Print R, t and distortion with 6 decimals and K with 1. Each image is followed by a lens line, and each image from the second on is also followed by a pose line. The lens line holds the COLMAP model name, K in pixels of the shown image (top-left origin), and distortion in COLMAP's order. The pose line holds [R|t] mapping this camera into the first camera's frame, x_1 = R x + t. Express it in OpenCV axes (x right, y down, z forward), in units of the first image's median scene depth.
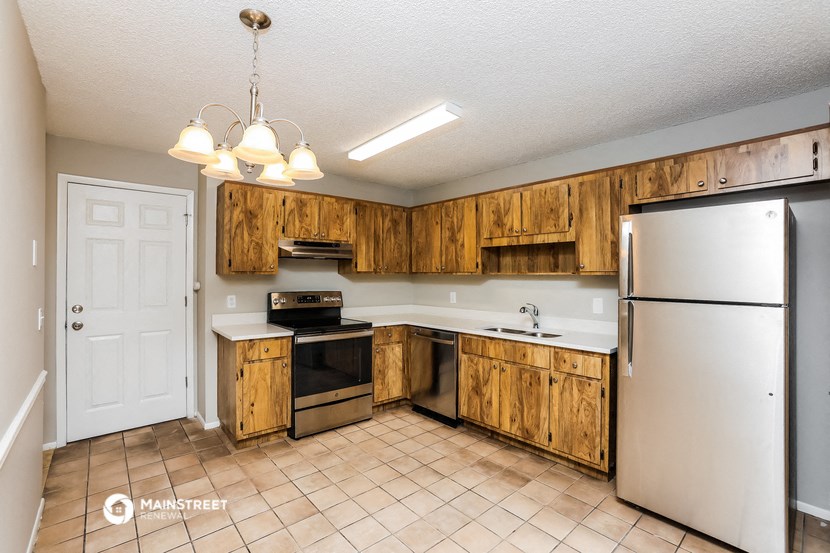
lens RADIAL K [[380.3, 0, 415.0], [0, 380.3, 276.5], [0, 0, 1]] dist [-0.001535, 0.000052]
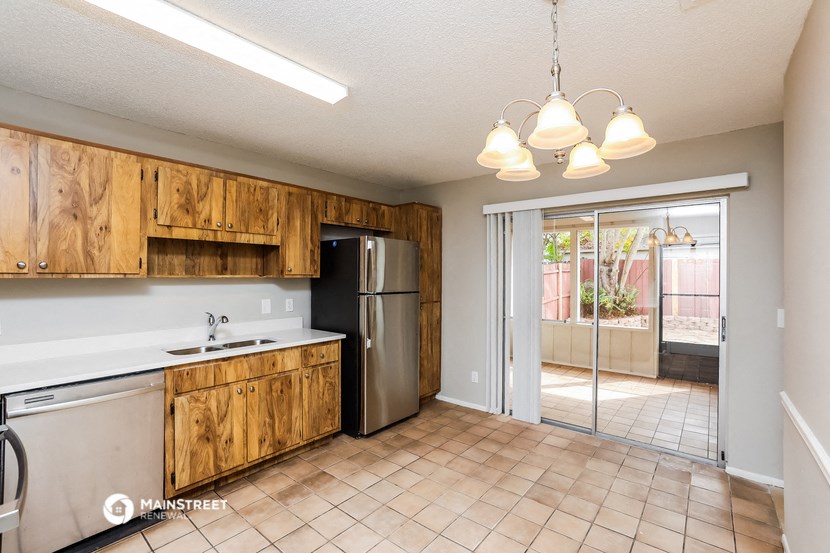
lens RADIAL K [[380.3, 0, 415.0], [0, 380.3, 276.5], [0, 0, 1]] dist [-0.001535, 0.000052]
pose [[-0.138109, -0.006840, 0.990393, -0.658883], [0.000318, 0.999976, 0.006951, -0.013928], [-0.990417, 0.001275, -0.138103, 0.756158]]
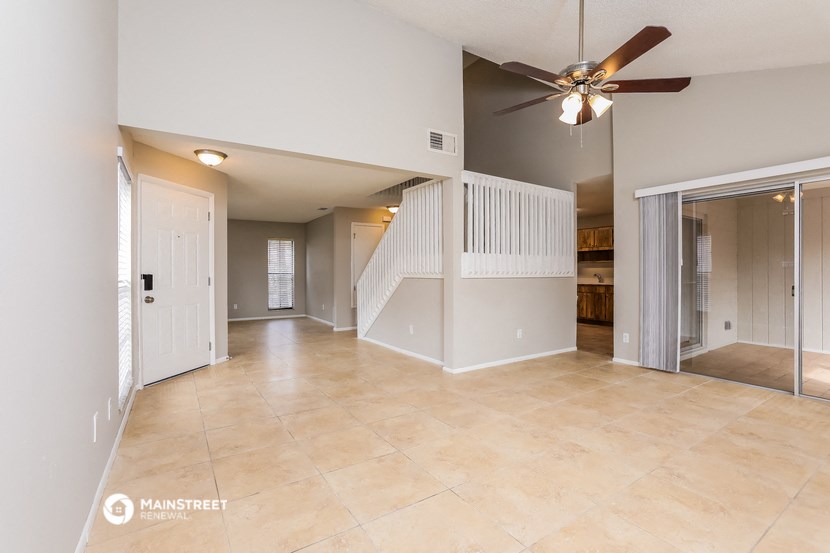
lens RADIAL K [[380.3, 0, 415.0], [0, 380.3, 276.5], [0, 0, 1]] dist [-0.001535, 0.000052]
pose [[0.987053, -0.010545, -0.160050, -0.573241], [0.011083, 0.999936, 0.002469, 0.082568], [0.160014, -0.004211, 0.987106, -1.961155]]
